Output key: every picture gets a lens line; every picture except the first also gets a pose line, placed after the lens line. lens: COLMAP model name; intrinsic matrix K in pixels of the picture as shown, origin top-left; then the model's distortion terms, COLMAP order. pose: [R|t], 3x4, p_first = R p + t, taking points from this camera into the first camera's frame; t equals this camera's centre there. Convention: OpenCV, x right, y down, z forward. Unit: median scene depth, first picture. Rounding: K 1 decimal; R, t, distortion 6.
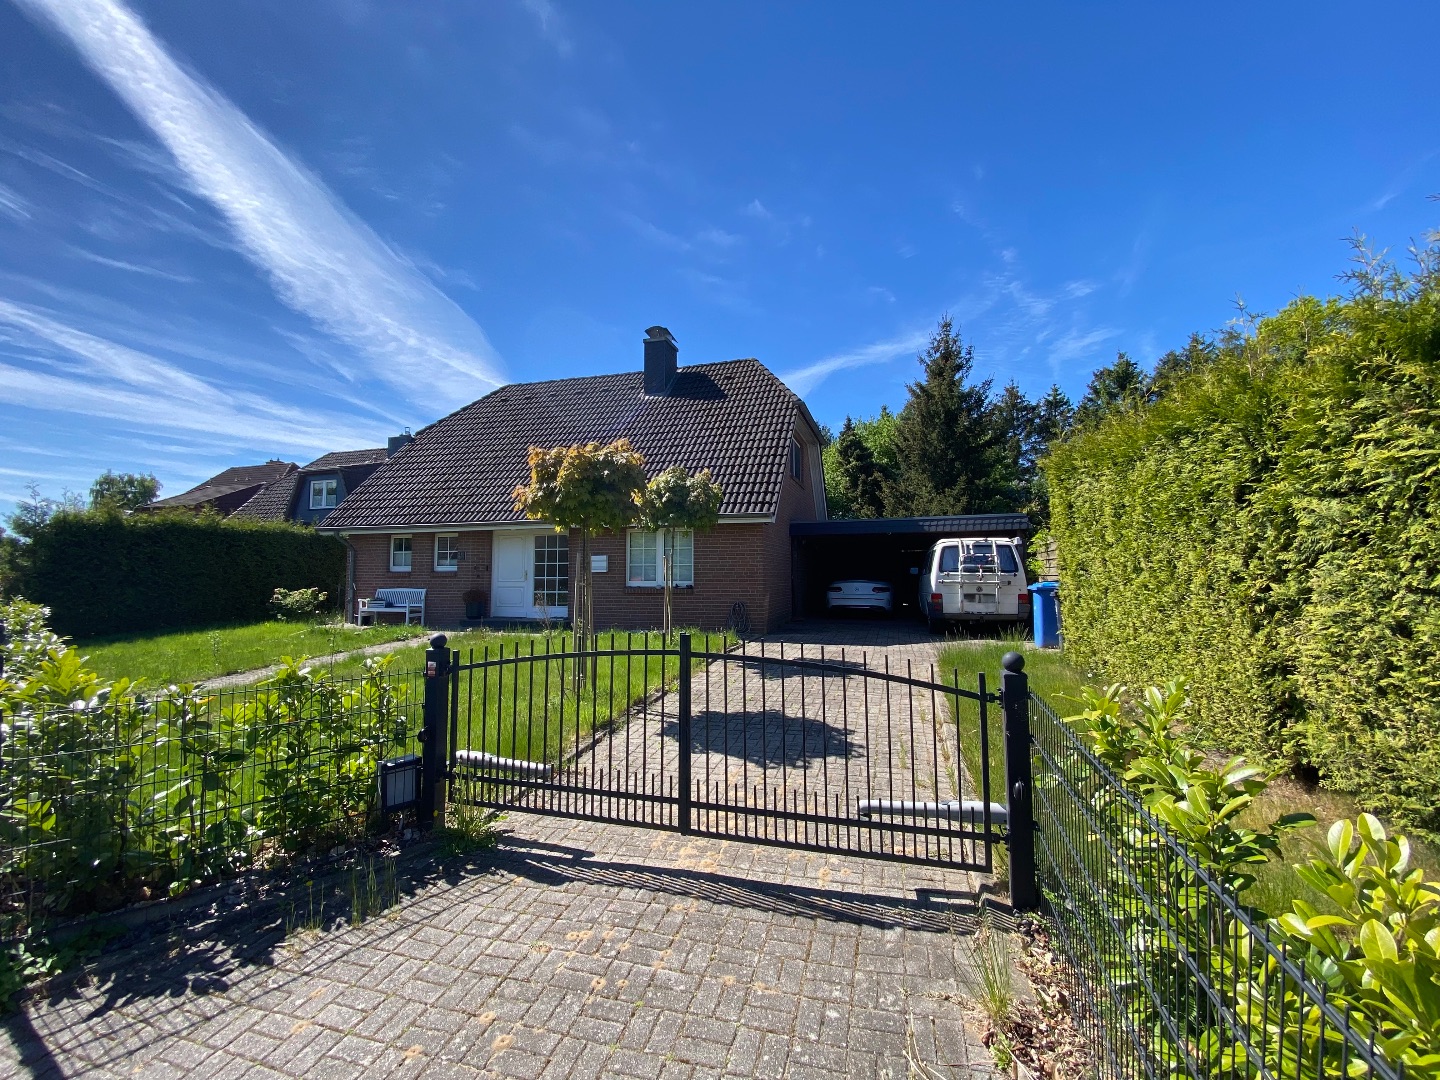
lens RADIAL K [[593.2, 0, 720.0], [0, 593.2, 540.0], [0, 0, 1]] dist [0.071856, -0.053433]
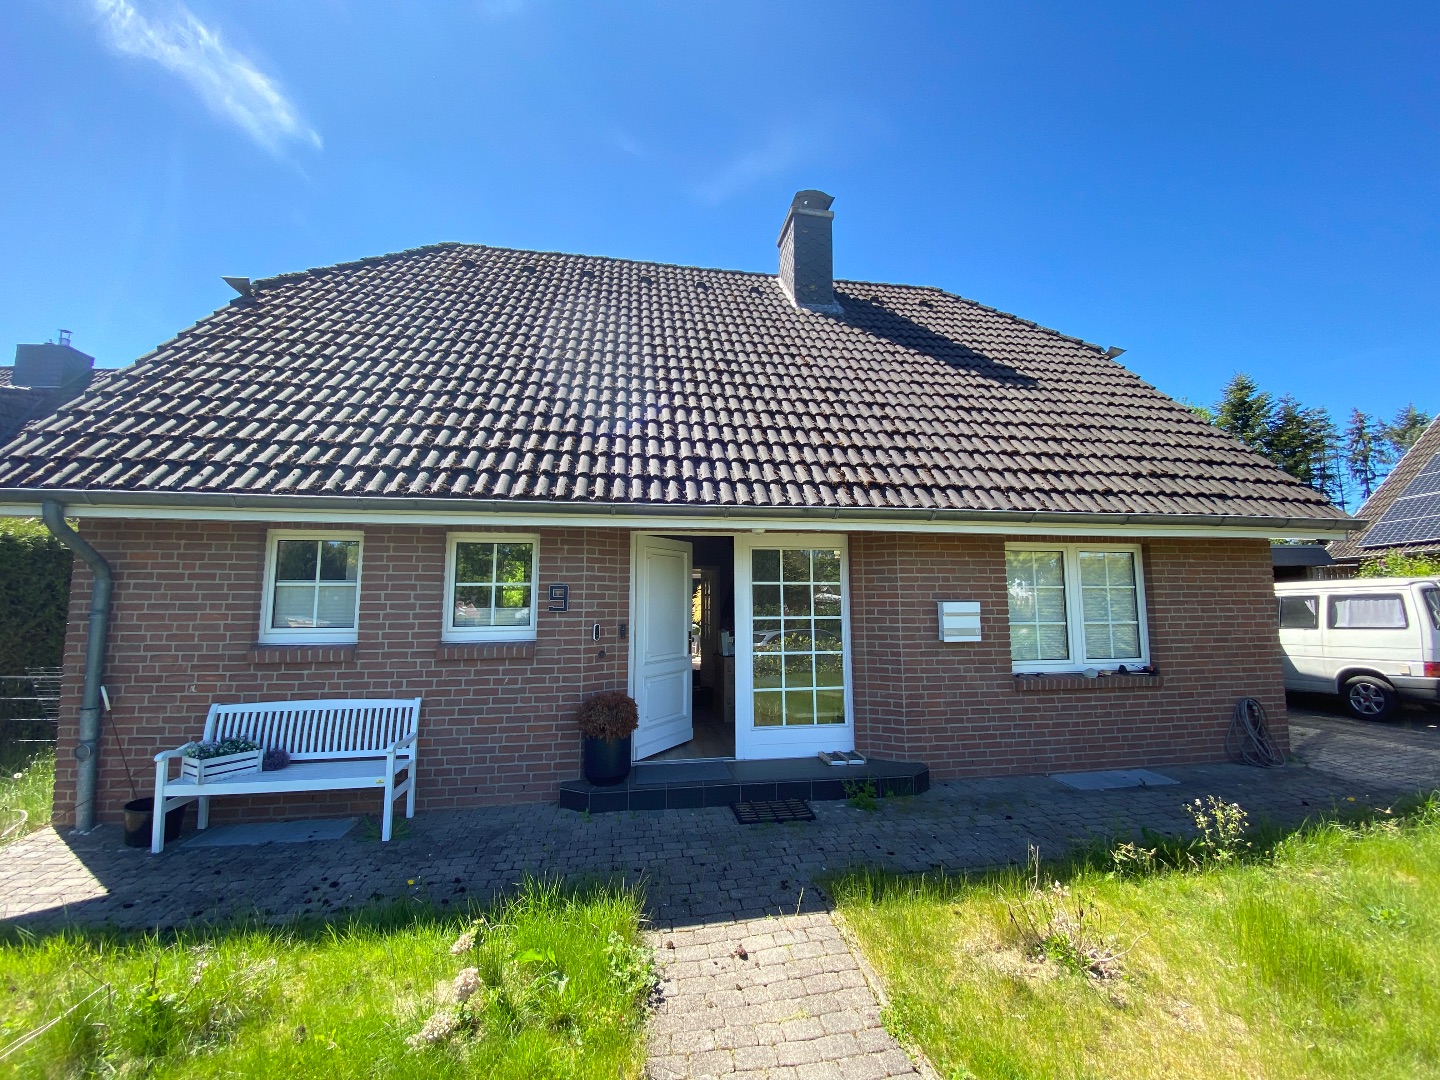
lens RADIAL K [[593.2, 0, 720.0], [0, 593.2, 540.0], [0, 0, 1]] dist [0.071856, -0.053433]
pose [[0.885847, 0.054834, 0.460726, -0.494895], [-0.023955, 0.997073, -0.072610, 0.015483], [-0.463358, 0.053284, 0.884568, 0.626606]]
